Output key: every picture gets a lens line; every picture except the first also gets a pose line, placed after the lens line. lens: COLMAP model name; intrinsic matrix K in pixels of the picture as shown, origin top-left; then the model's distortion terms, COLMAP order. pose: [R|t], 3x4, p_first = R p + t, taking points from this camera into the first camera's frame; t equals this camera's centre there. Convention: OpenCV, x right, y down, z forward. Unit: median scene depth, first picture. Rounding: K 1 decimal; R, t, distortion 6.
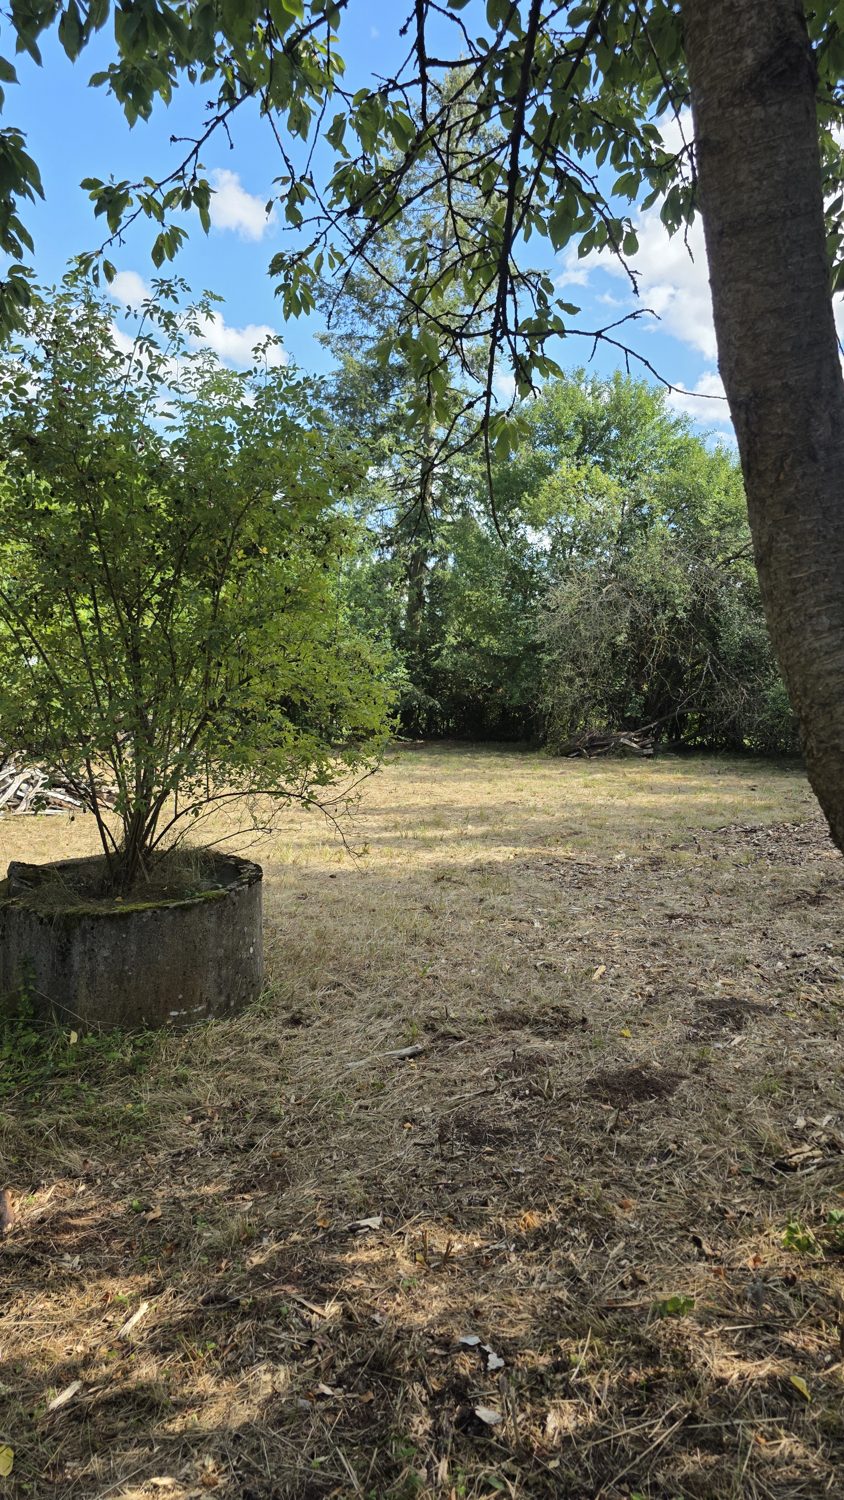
lens RADIAL K [[1090.9, 0, 422.0], [0, 1090.9, 750.0], [0, 0, 1]] dist [0.066776, -0.067760]
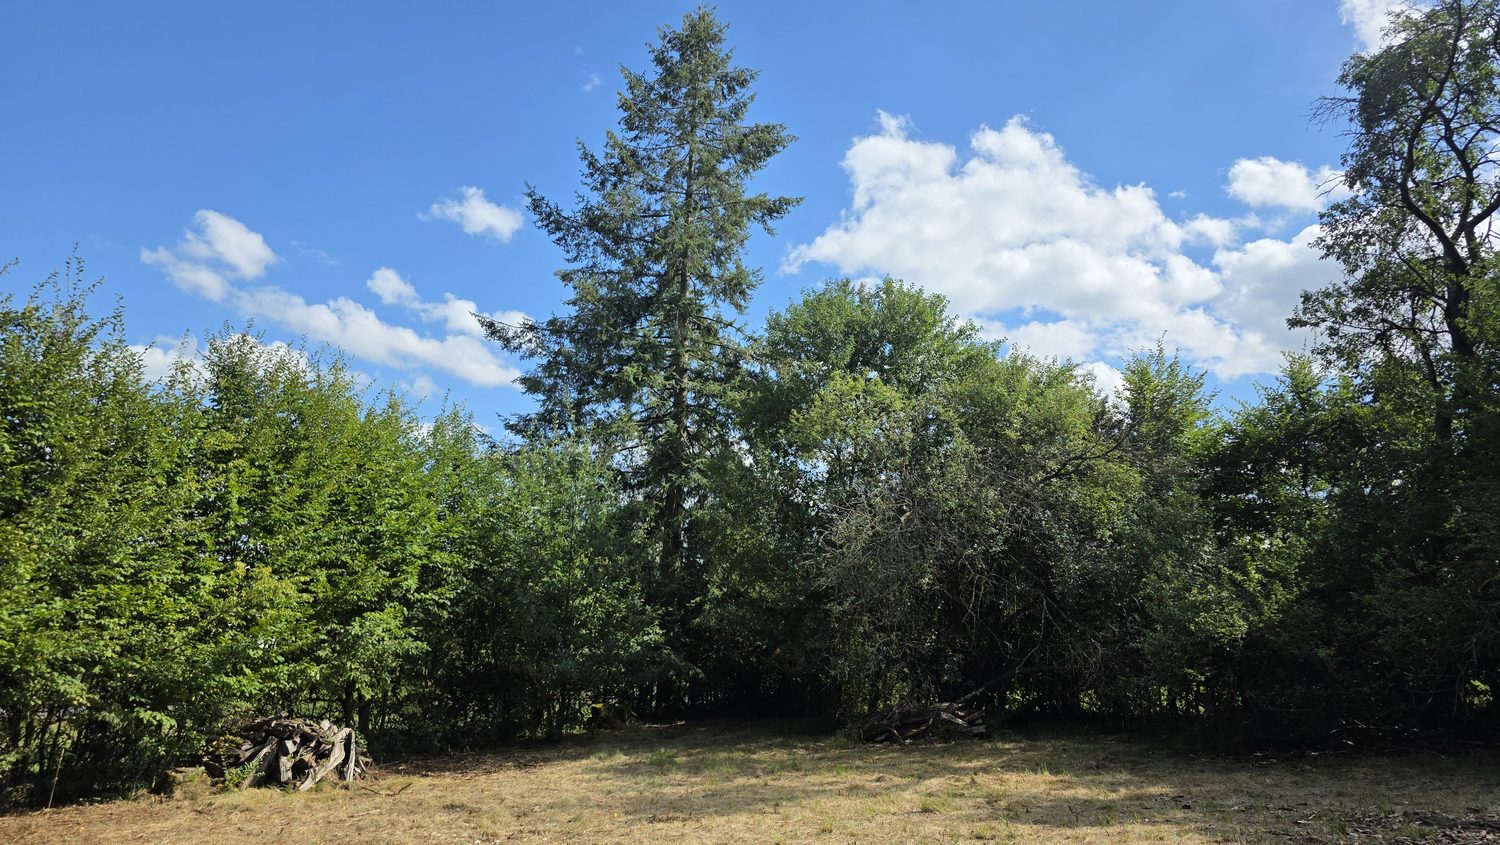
lens RADIAL K [[1173.5, 0, 694.0], [0, 1173.5, 425.5], [0, 0, 1]] dist [0.180414, -0.088762]
pose [[0.999045, -0.042329, 0.010840, 0.007202], [0.043694, 0.969600, -0.240764, -0.009223], [-0.000319, 0.241007, 0.970523, 0.112364]]
